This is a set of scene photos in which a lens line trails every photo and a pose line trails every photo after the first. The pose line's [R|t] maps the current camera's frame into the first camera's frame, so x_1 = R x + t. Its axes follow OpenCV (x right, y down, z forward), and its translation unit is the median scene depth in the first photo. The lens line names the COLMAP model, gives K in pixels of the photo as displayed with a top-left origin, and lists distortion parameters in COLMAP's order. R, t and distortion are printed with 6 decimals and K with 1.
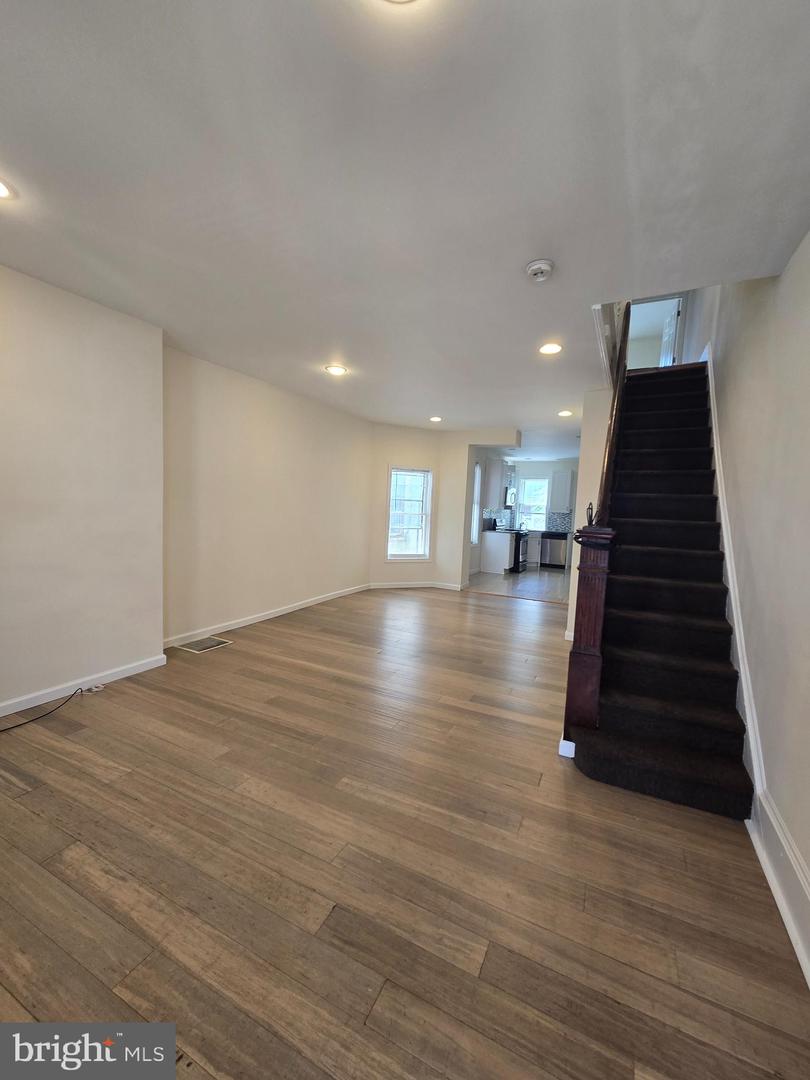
lens RADIAL K [[441.1, 0, 412.9], [0, 441.1, 544.0], [0, 0, 1]] dist [0.004404, 0.000179]
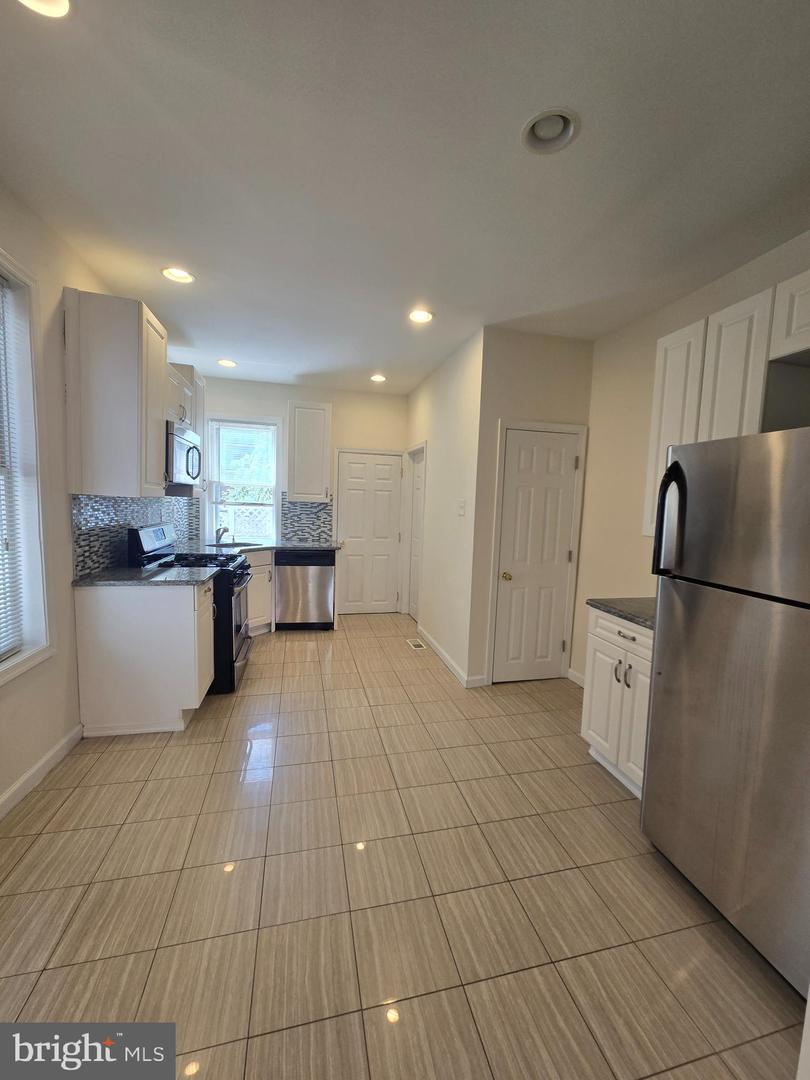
lens RADIAL K [[441.1, 0, 411.9], [0, 441.1, 542.5], [0, 0, 1]] dist [0.004404, 0.000179]
pose [[0.763718, -0.079632, 0.640619, 0.524066], [0.054189, 0.996768, 0.059301, -0.213052], [-0.643271, -0.010574, 0.765565, 2.489922]]
